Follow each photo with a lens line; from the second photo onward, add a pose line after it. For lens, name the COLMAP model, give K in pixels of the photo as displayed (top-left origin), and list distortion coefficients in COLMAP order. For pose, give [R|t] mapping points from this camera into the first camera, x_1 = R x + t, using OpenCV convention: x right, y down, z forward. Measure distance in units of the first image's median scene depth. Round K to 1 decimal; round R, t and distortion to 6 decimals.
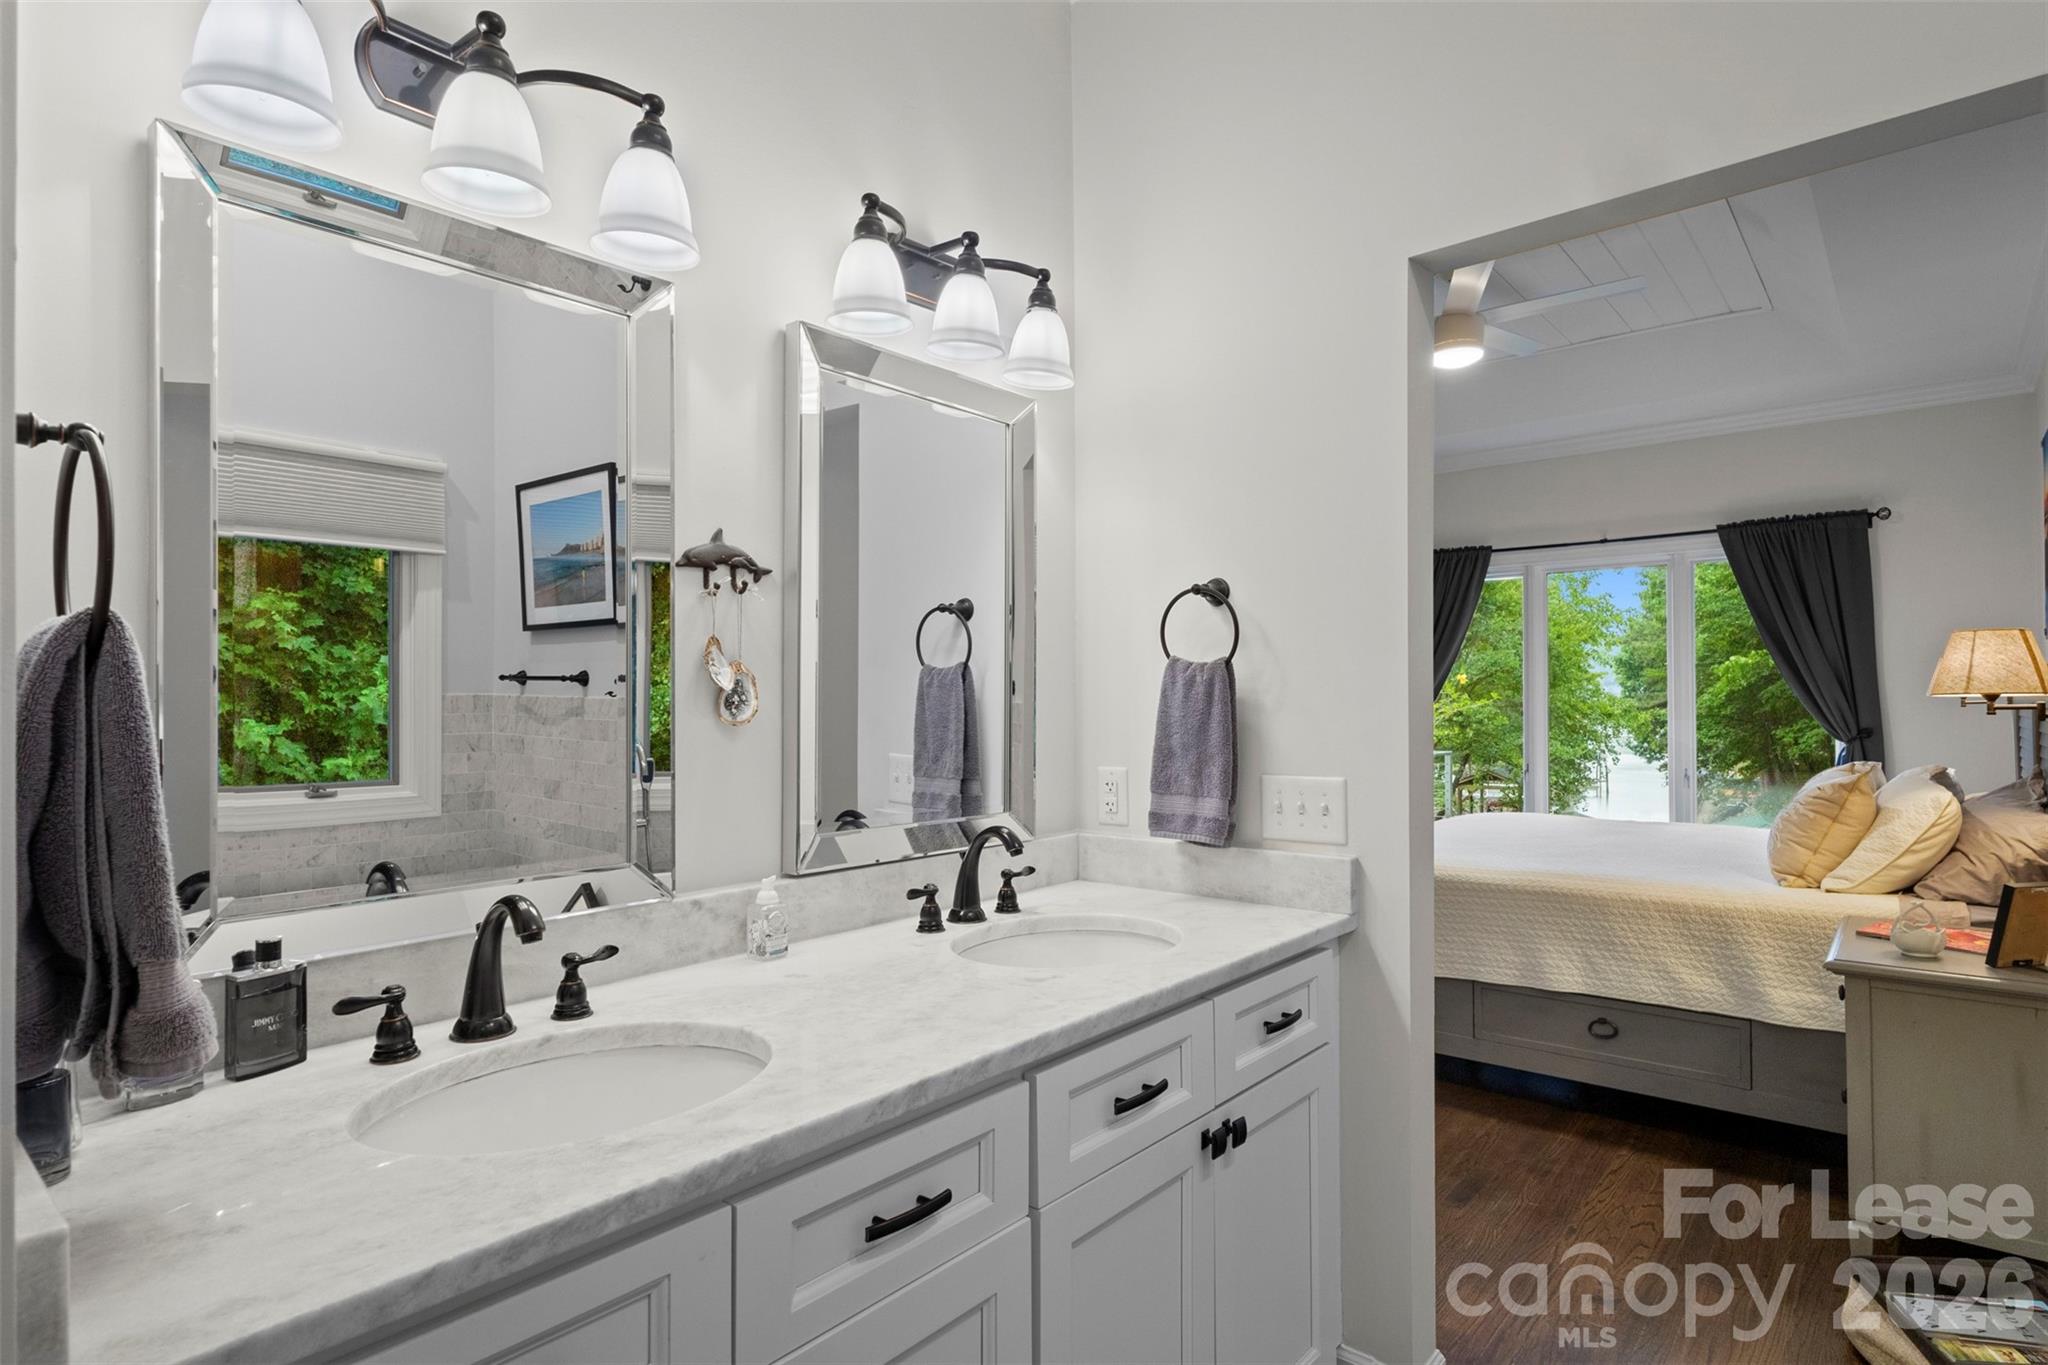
lens RADIAL K [[1073.2, 0, 1030.0], [0, 1073.2, 688.0], [0, 0, 1]] dist [-0.000618, 0.000258]
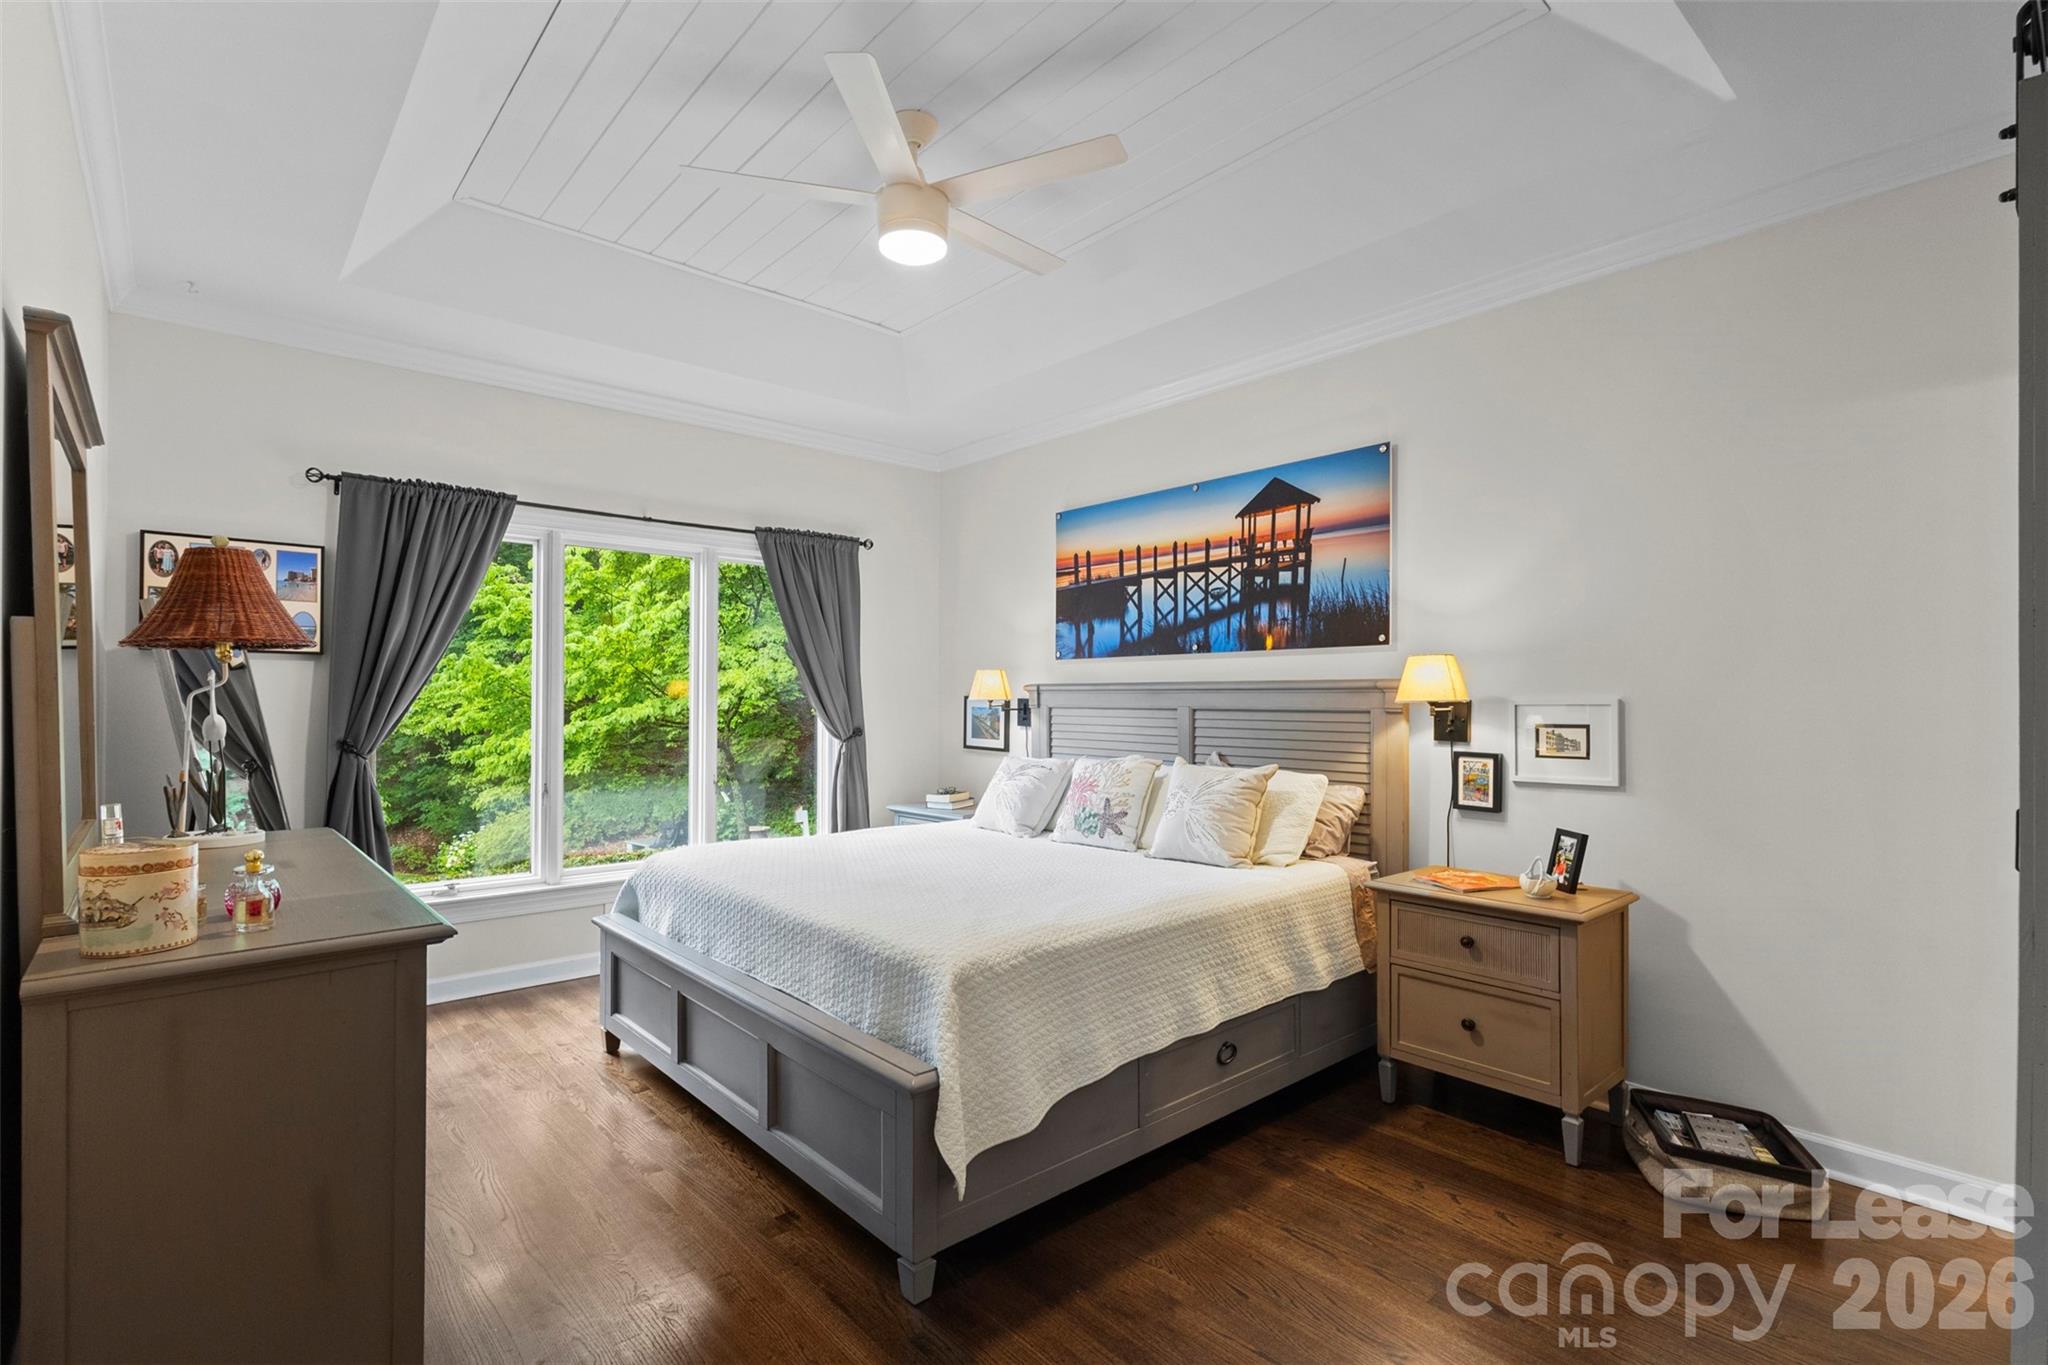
lens RADIAL K [[960.4, 0, 1024.4], [0, 960.4, 692.0], [0, 0, 1]] dist [0.015417, 0.000859]
pose [[0.156765, 0.011962, 0.987563, -0.208778], [-0.013860, 0.999855, -0.009910, 0.006884], [-0.987539, -0.012134, 0.156908, 0.656349]]
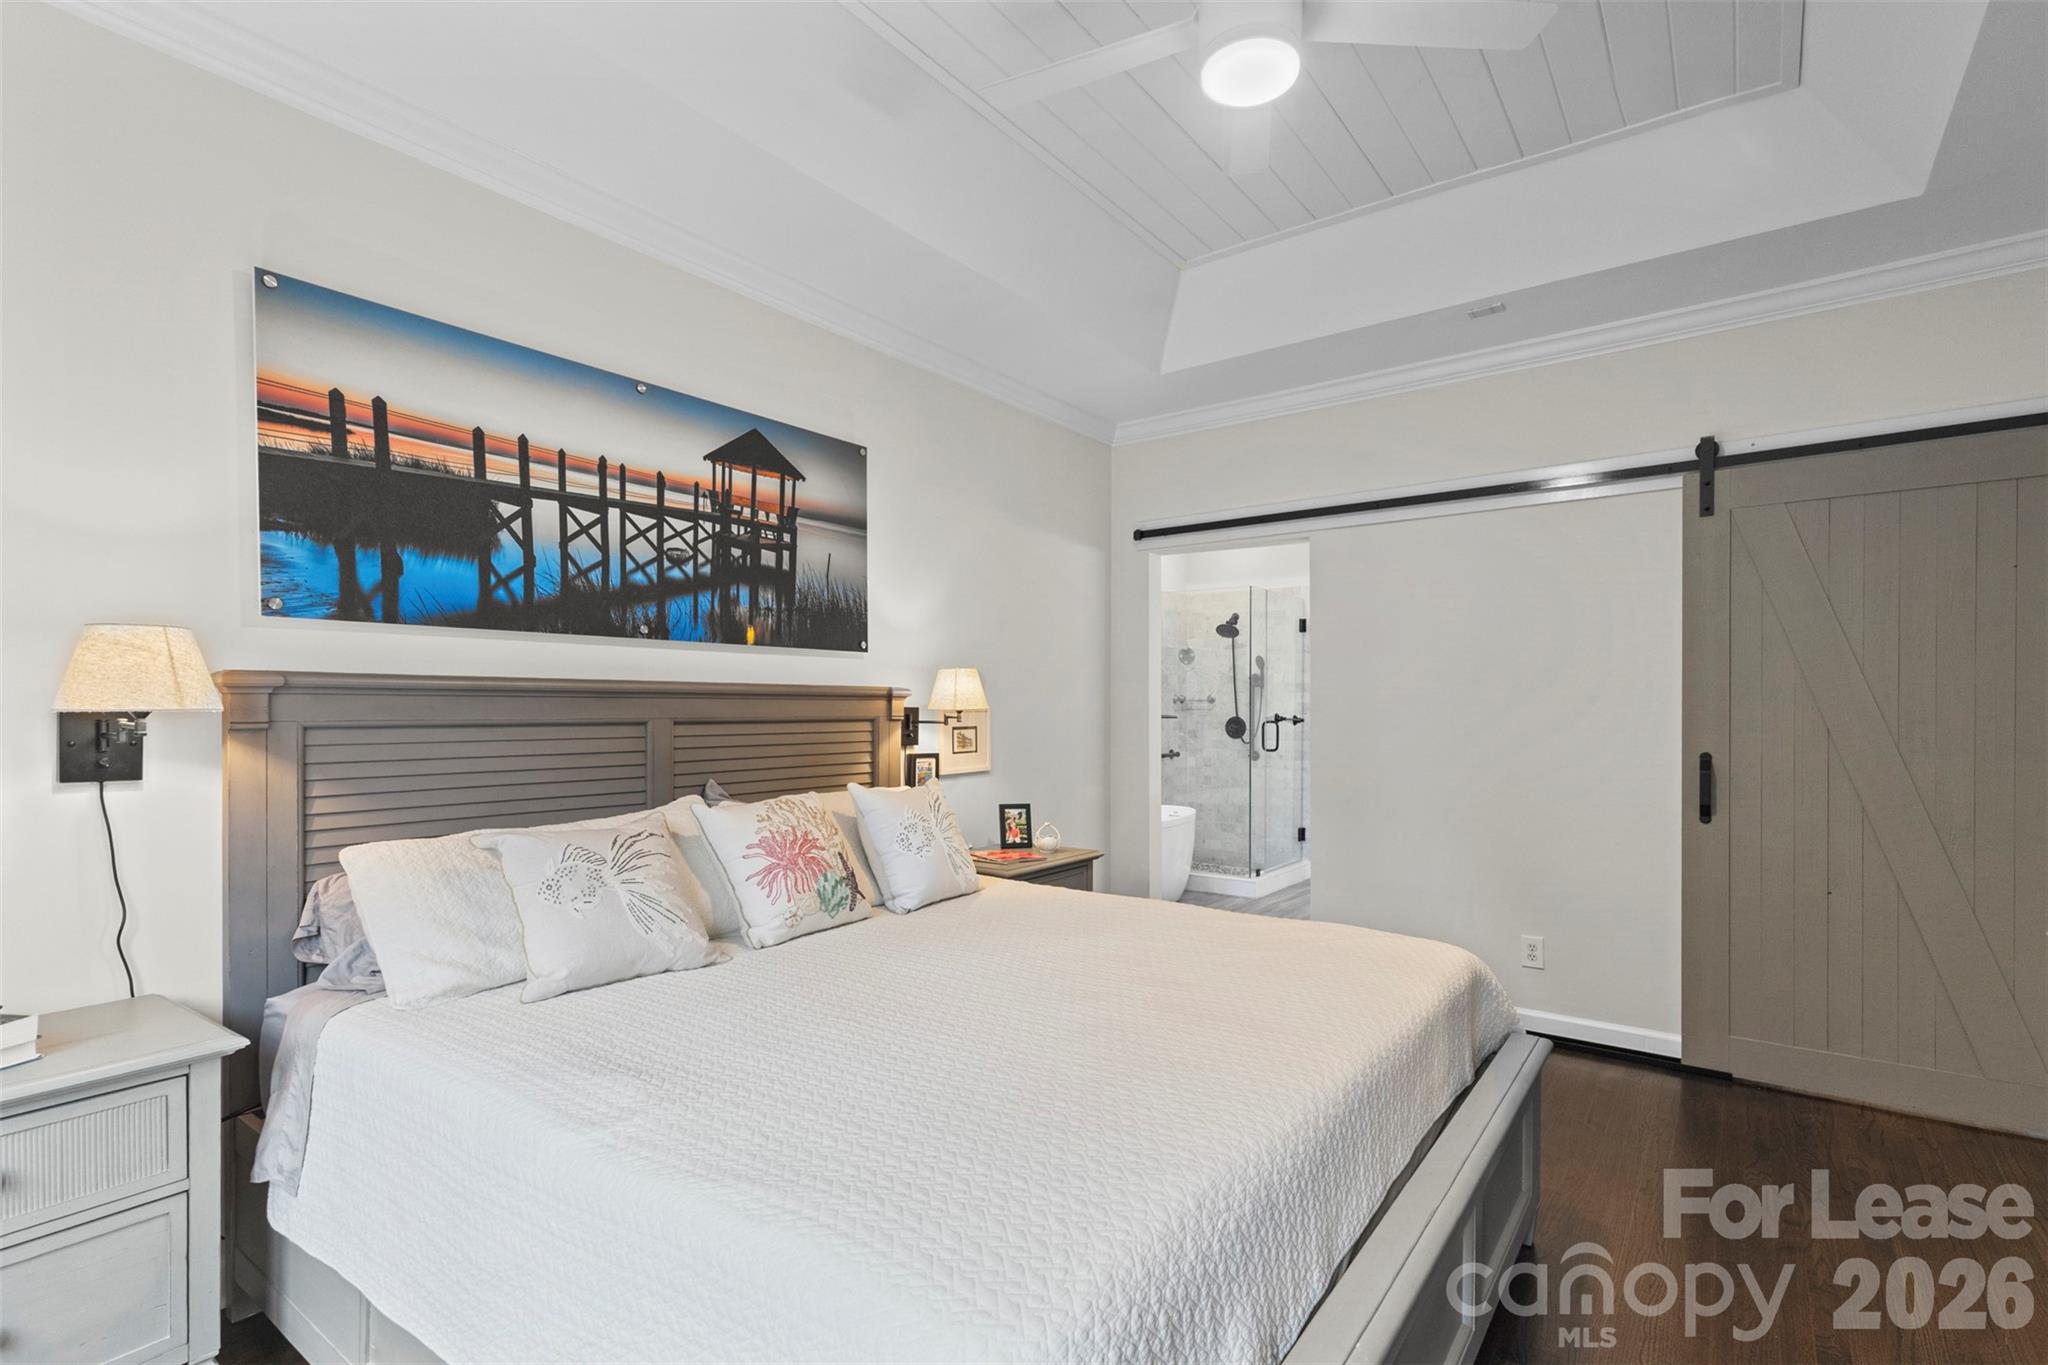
lens RADIAL K [[960.4, 0, 1009.0], [0, 960.4, 713.9], [0, 0, 1]] dist [0.015417, 0.000859]
pose [[-0.999268, 0.006501, -0.037698, 0.436284], [0.006710, 0.999963, -0.005429, 0.010861], [0.037662, -0.005678, -0.999274, 1.193488]]
